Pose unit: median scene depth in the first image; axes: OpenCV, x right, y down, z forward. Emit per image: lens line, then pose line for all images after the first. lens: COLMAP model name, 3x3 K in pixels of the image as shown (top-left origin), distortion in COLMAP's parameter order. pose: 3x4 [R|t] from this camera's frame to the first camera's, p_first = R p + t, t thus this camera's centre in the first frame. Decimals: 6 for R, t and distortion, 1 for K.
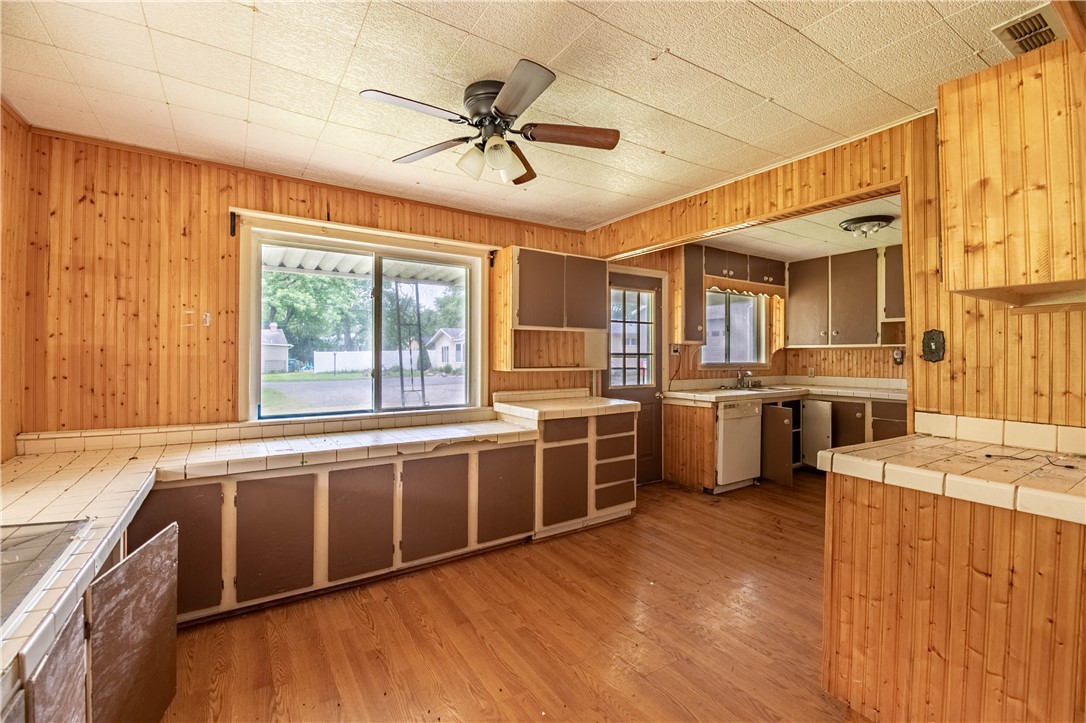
lens RADIAL K [[478.9, 0, 552.6], [0, 478.9, 355.1], [0, 0, 1]] dist [0.011207, -0.000365]
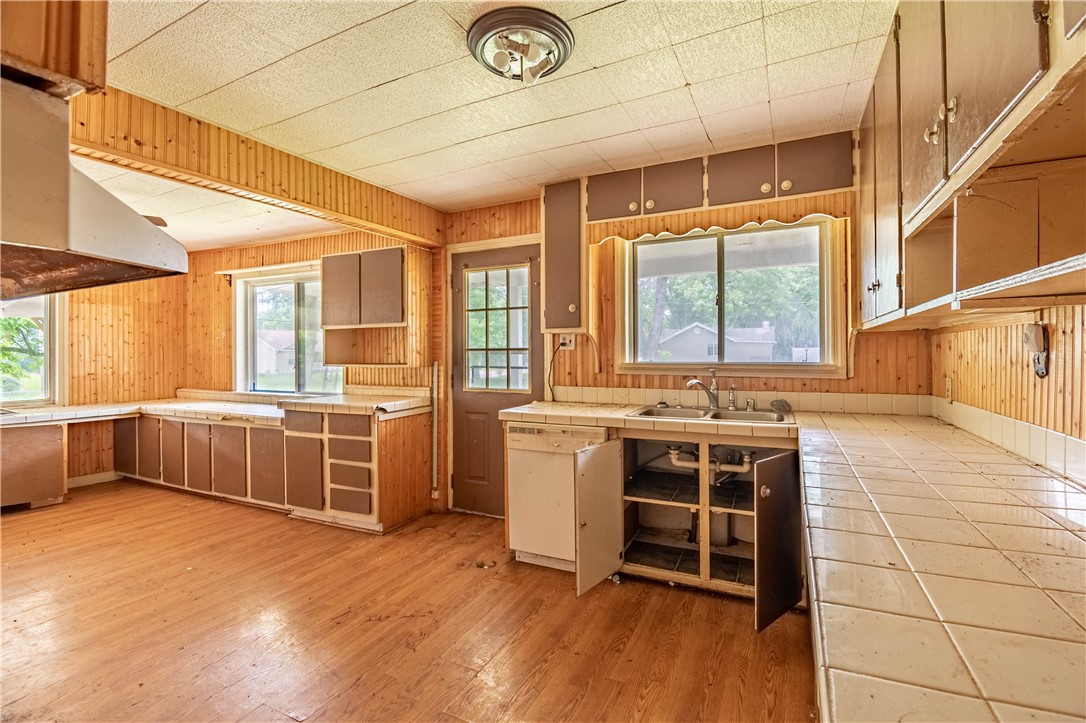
lens RADIAL K [[478.9, 0, 552.6], [0, 478.9, 355.1], [0, 0, 1]] dist [0.011207, -0.000365]
pose [[0.504144, -0.000932, -0.863619, 1.090779], [0.006488, 0.999975, 0.002708, 0.006667], [0.863595, -0.006968, 0.504138, 0.832146]]
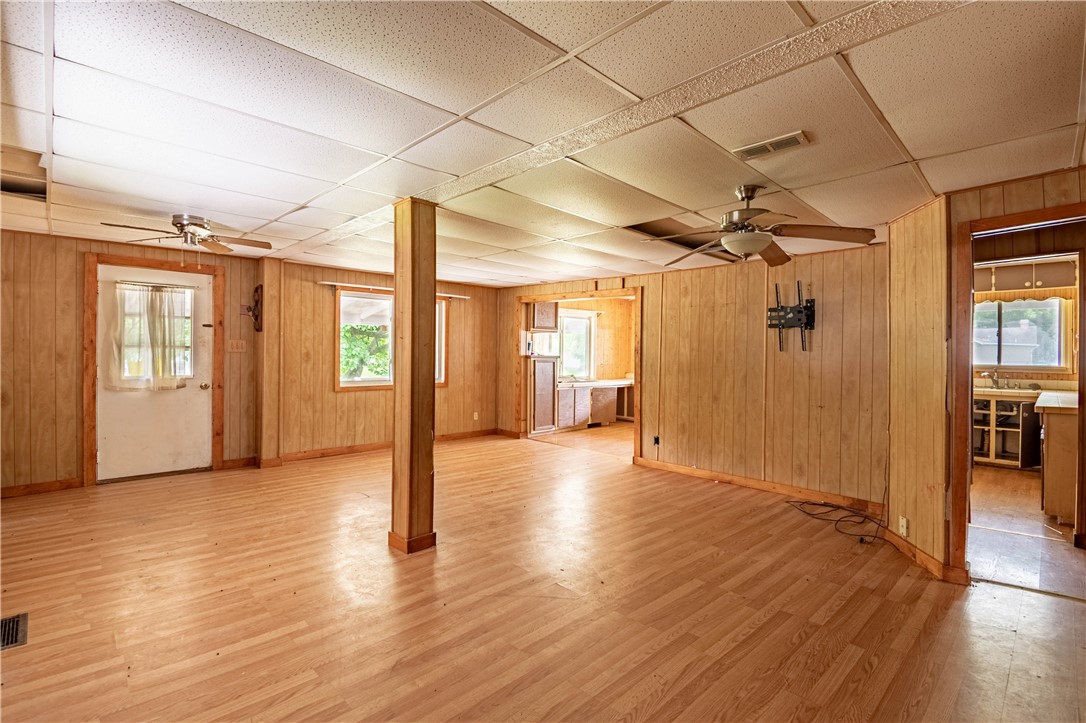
lens RADIAL K [[512.0, 0, 542.9], [0, 512.0, 354.6], [0, 0, 1]] dist [-0.024609, -0.000262]
pose [[0.180261, 0.006302, -0.983599, 1.903868], [-0.007574, 0.999959, 0.005019, -0.008784], [0.983590, 0.006545, 0.180301, -0.310734]]
